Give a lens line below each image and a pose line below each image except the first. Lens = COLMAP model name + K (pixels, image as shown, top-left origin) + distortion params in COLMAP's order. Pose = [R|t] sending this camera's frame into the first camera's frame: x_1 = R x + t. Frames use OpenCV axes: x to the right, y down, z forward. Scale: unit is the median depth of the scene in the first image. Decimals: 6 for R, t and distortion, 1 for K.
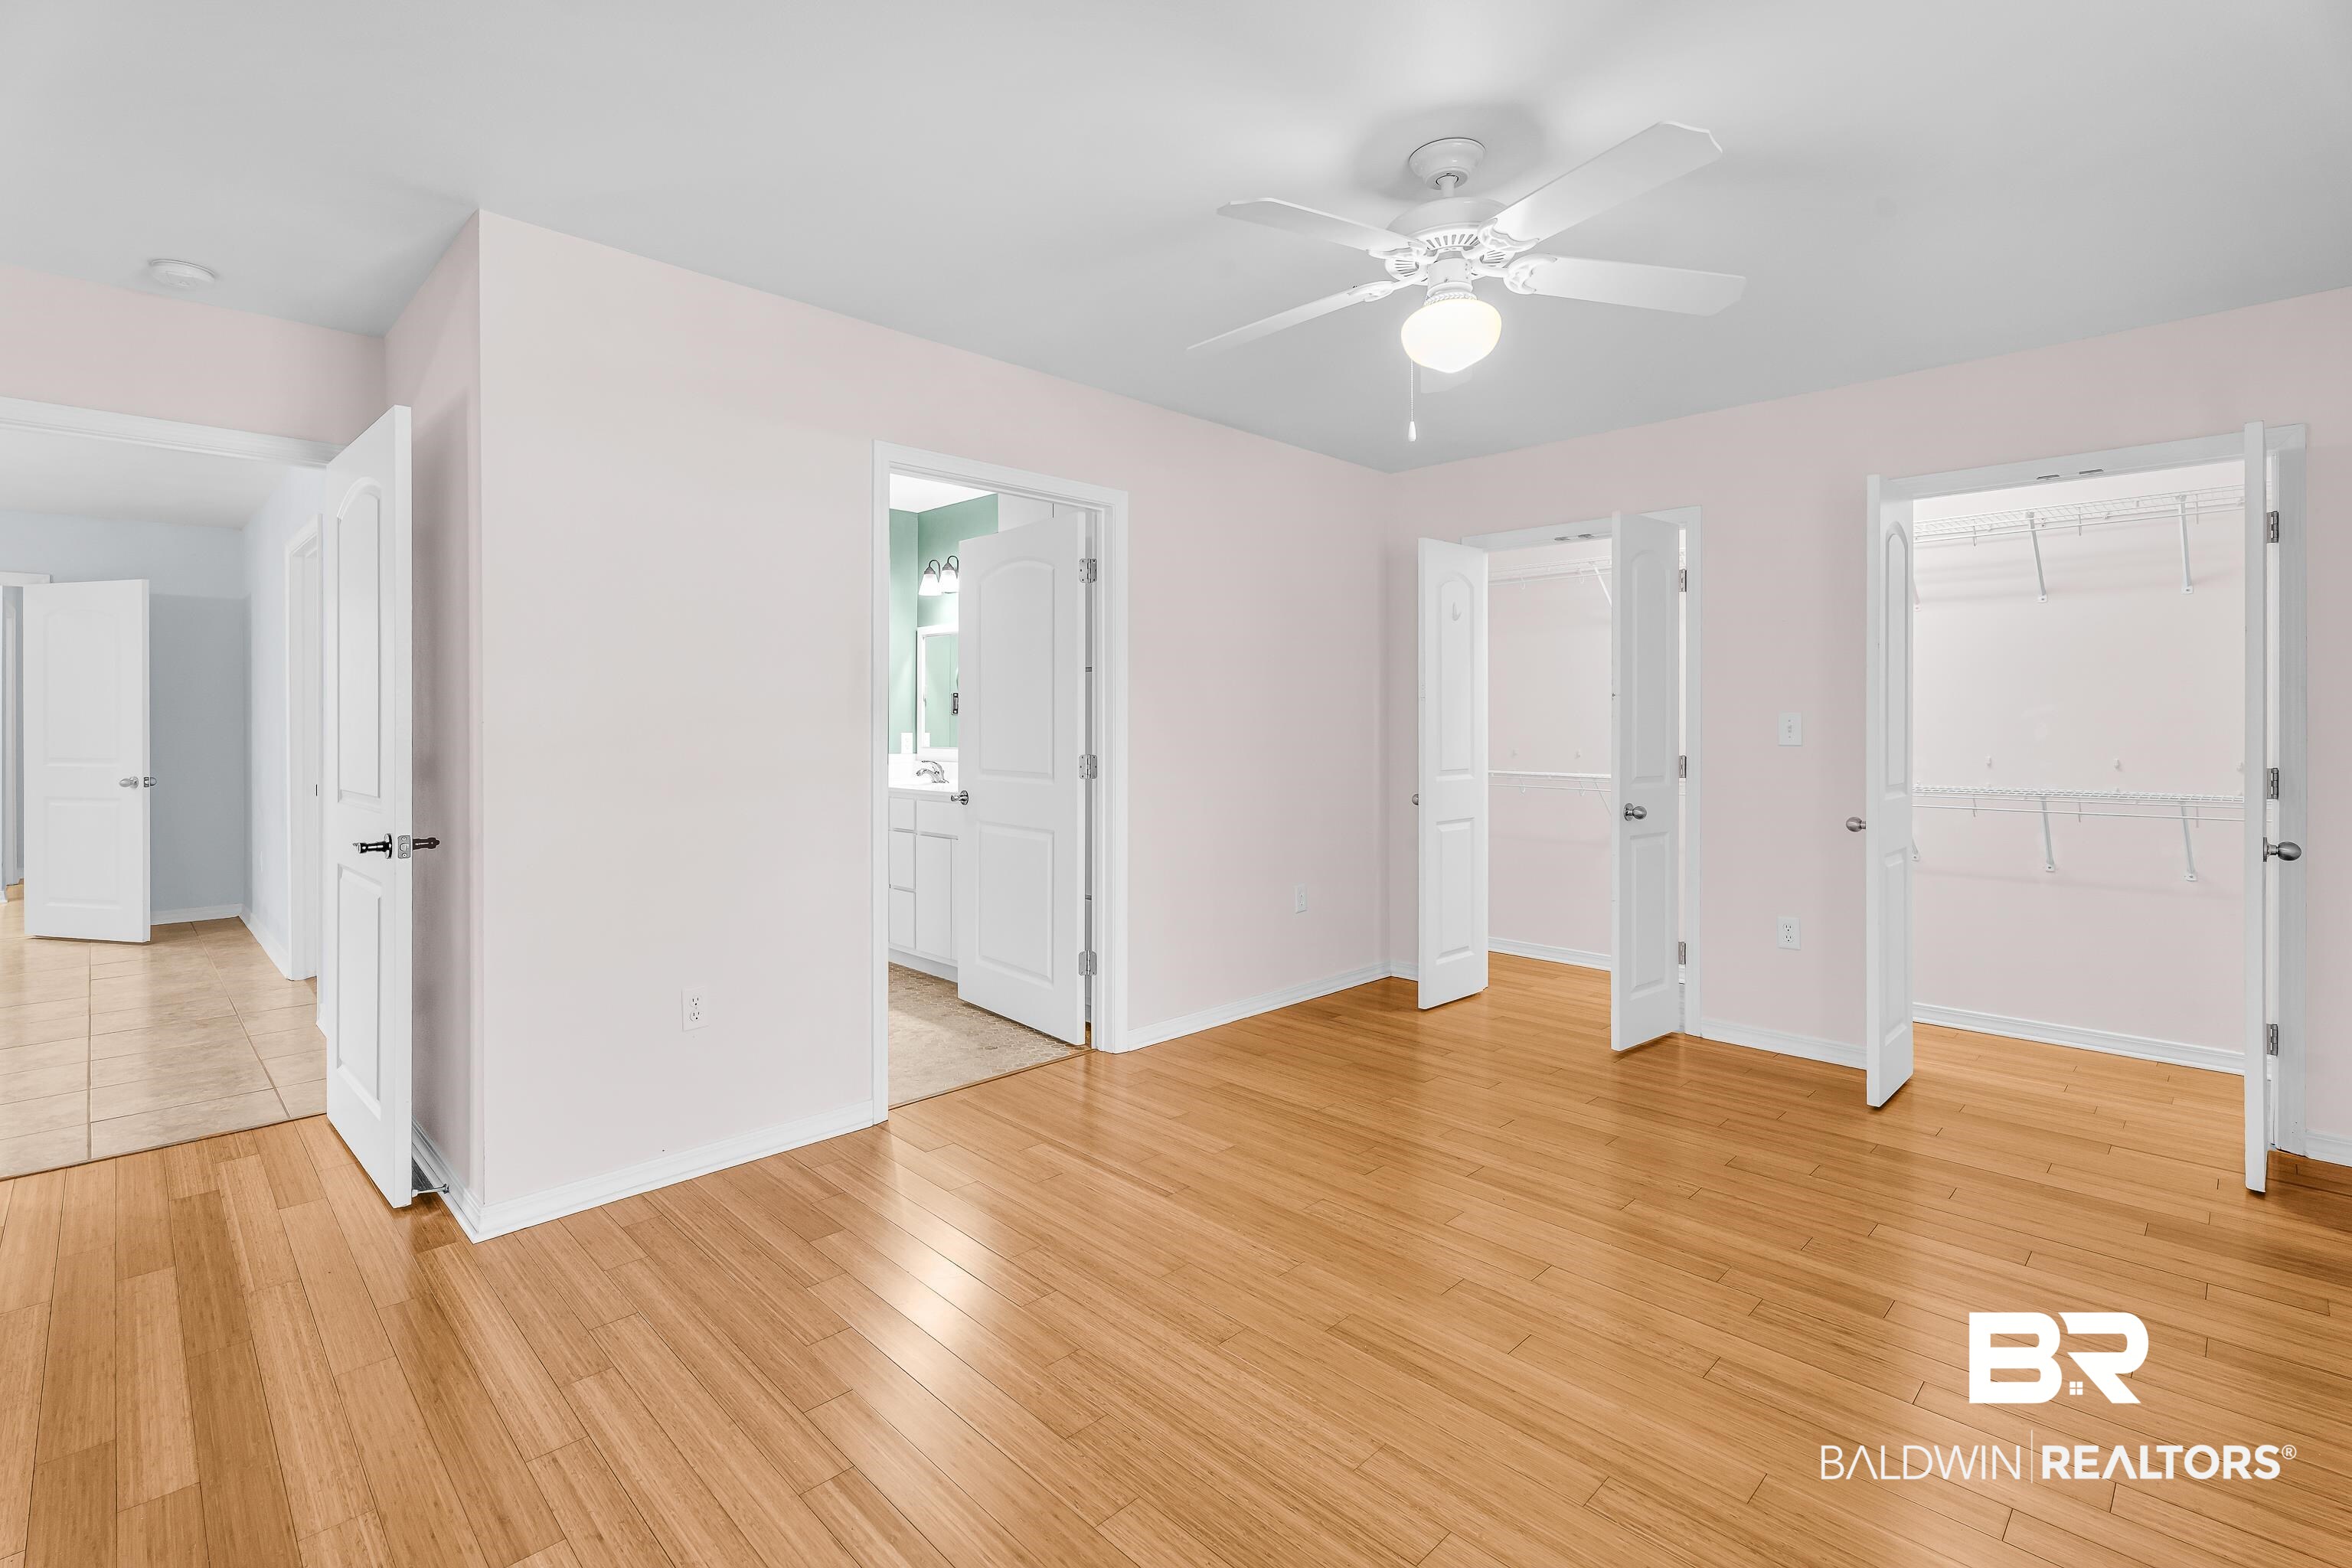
lens RADIAL K [[1044.3, 0, 1187.3], [0, 1044.3, 774.3], [0, 0, 1]] dist [0.001758, 0.000352]
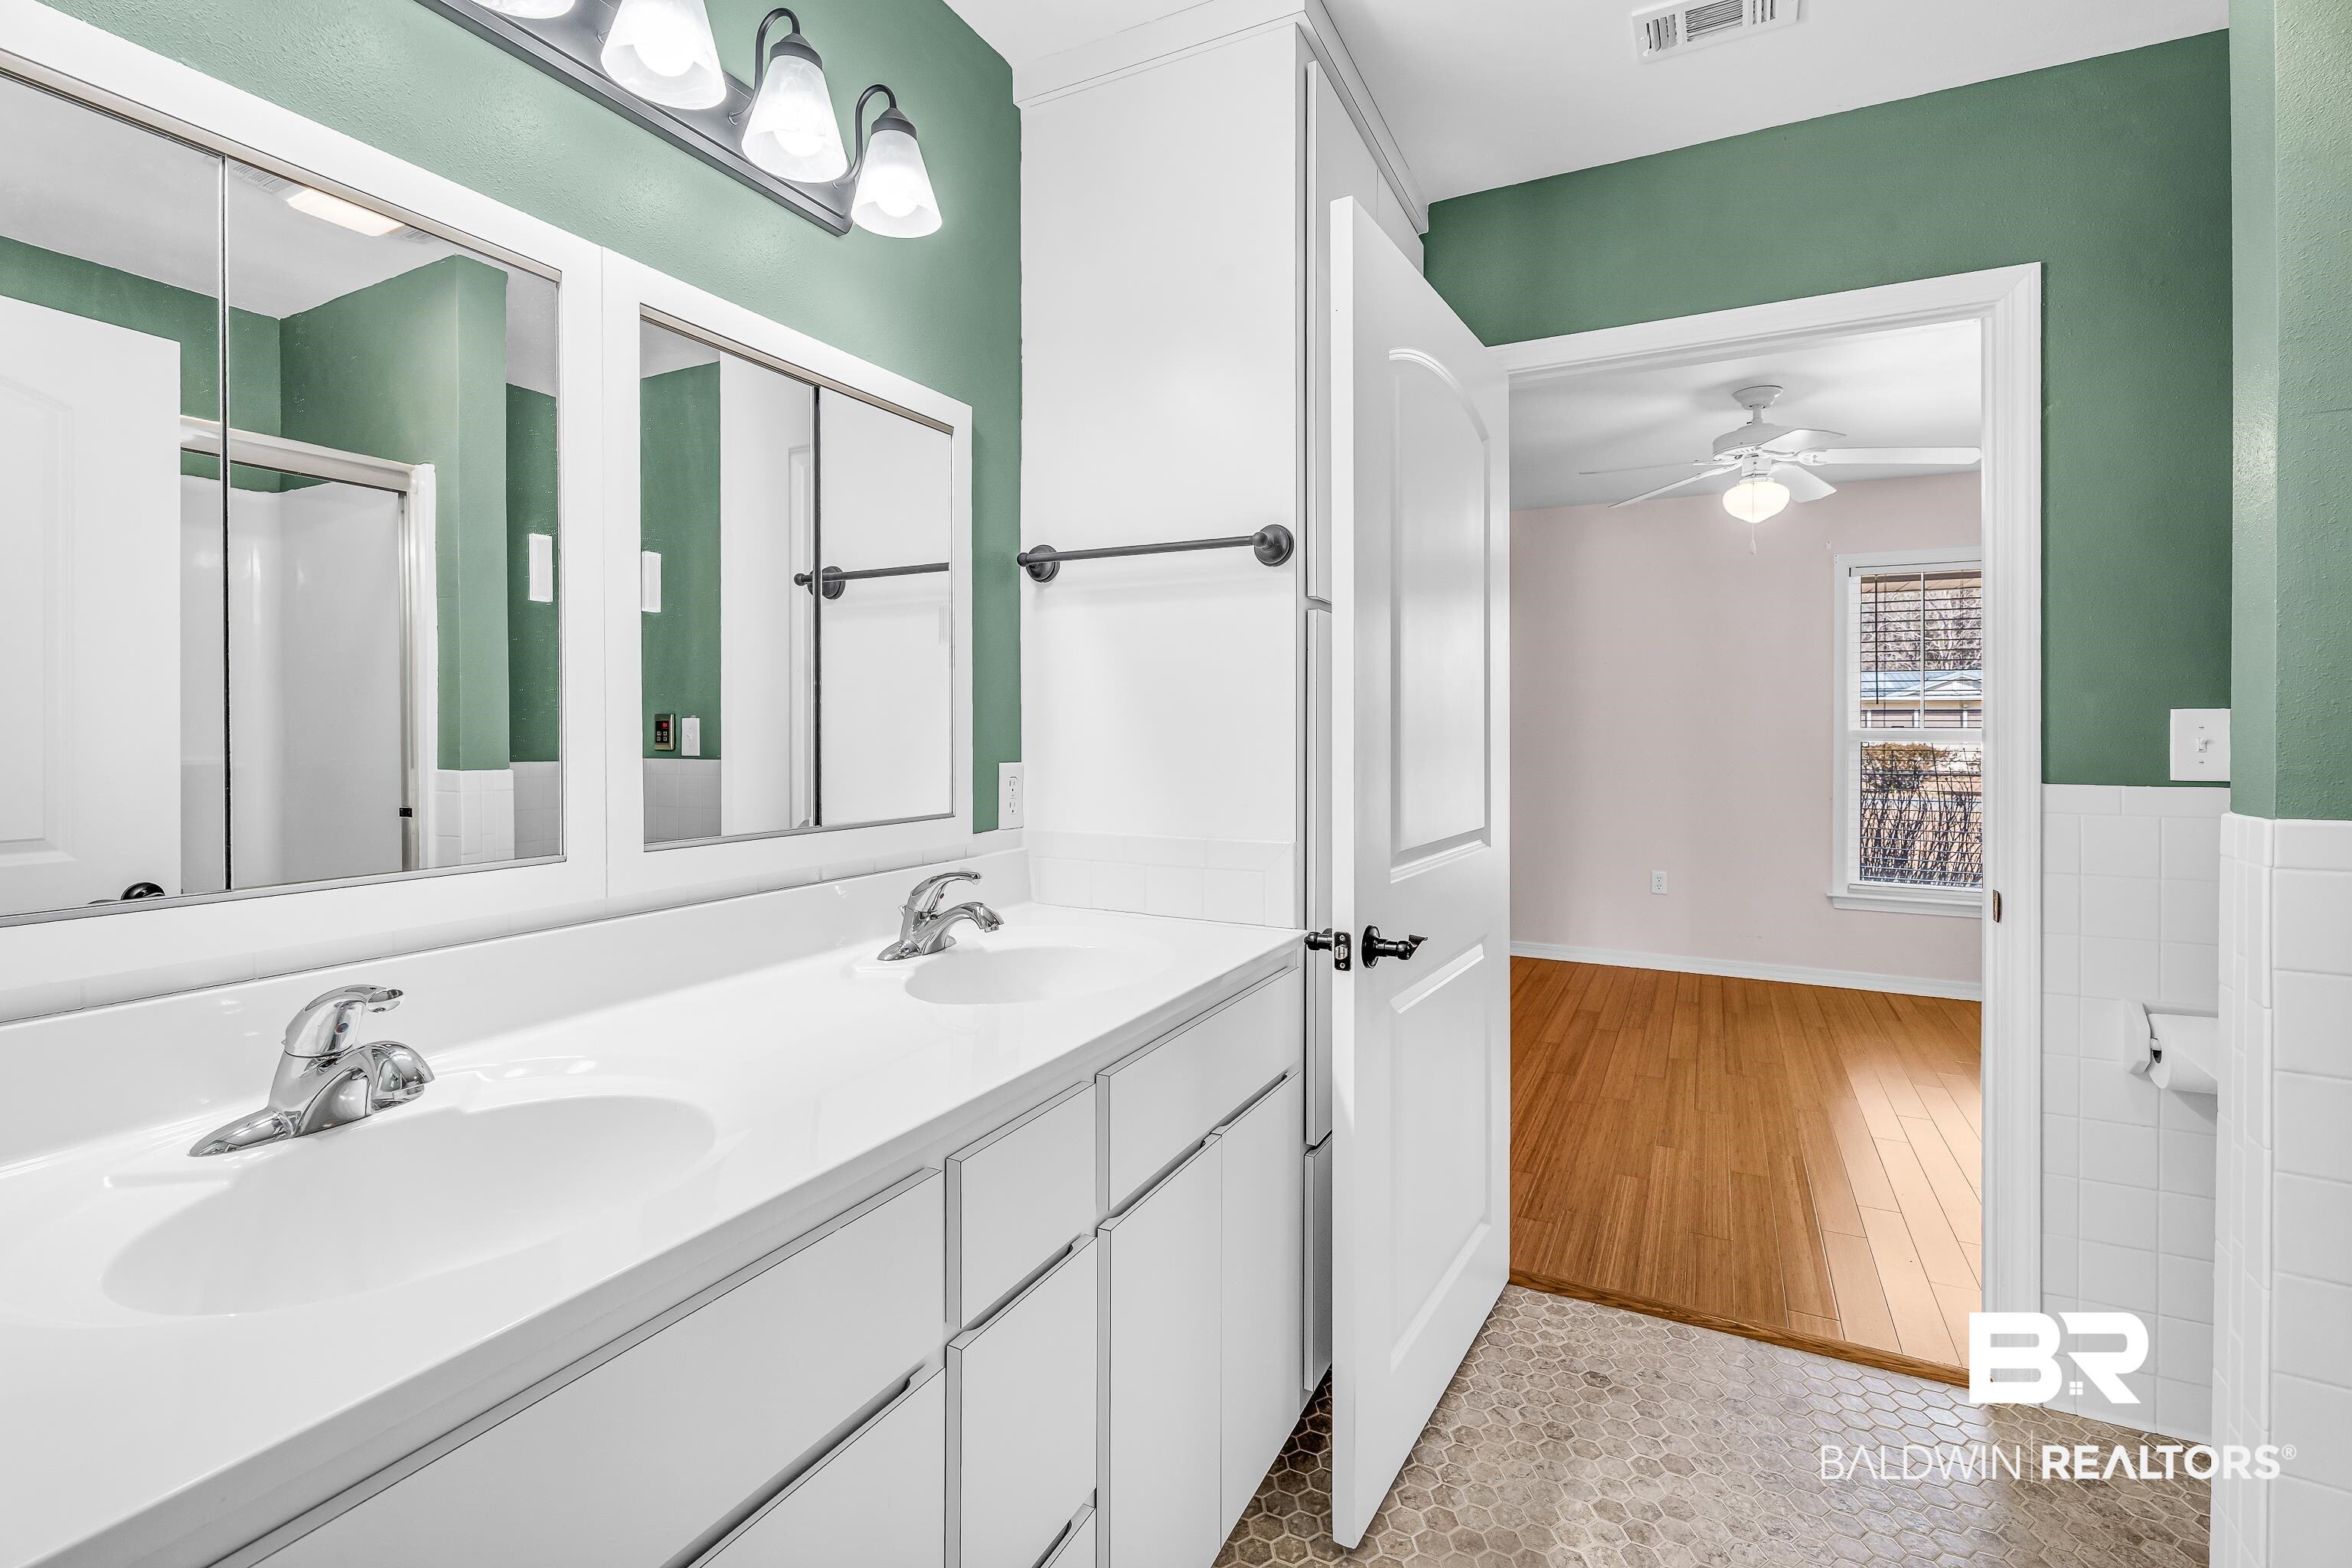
lens RADIAL K [[1068.6, 0, 1216.0], [0, 1068.6, 725.9], [0, 0, 1]] dist [-0.000401, 0.000047]
pose [[-0.315465, -0.002602, 0.948934, -1.048072], [0.044330, 0.998864, 0.017476, -0.114744], [-0.947901, 0.047579, -0.314991, 2.243609]]
